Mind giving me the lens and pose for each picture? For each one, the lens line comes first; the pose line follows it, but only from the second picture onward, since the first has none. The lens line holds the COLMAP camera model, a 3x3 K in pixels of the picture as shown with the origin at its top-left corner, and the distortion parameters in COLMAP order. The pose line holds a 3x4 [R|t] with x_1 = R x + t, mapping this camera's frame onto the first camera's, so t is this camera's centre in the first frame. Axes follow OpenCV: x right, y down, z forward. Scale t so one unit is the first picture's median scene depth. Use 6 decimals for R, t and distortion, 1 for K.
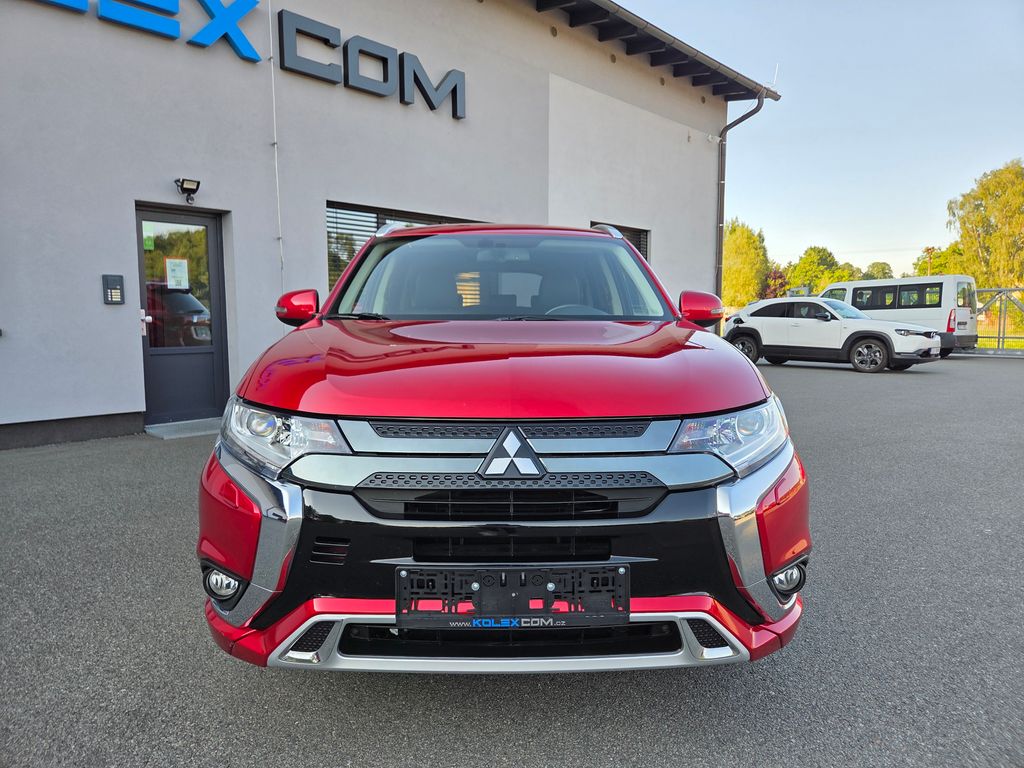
lens RADIAL K [[688.4, 0, 514.2], [0, 688.4, 383.3], [0, 0, 1]] dist [0.040866, -0.029038]
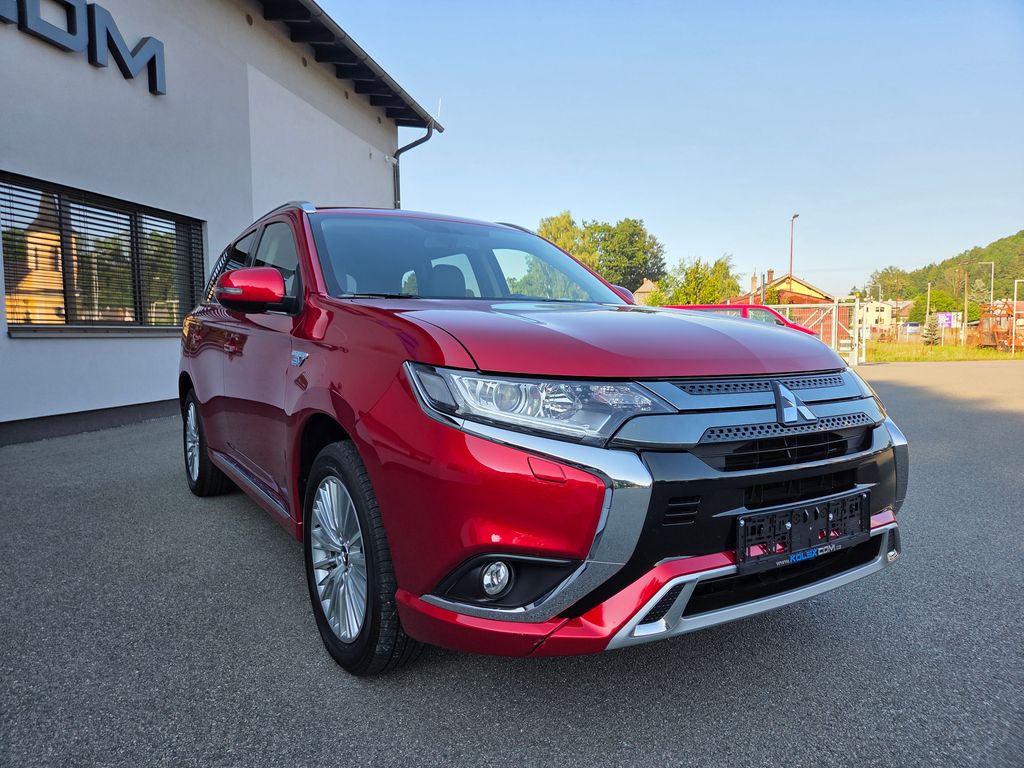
lens RADIAL K [[688.4, 0, 512.5], [0, 688.4, 388.8], [0, 0, 1]] dist [0.040866, -0.029038]
pose [[0.857118, -0.042161, 0.513391, -0.176904], [0.053180, 0.998562, -0.006782, 0.011686], [-0.512367, 0.033116, 0.858128, 0.051089]]
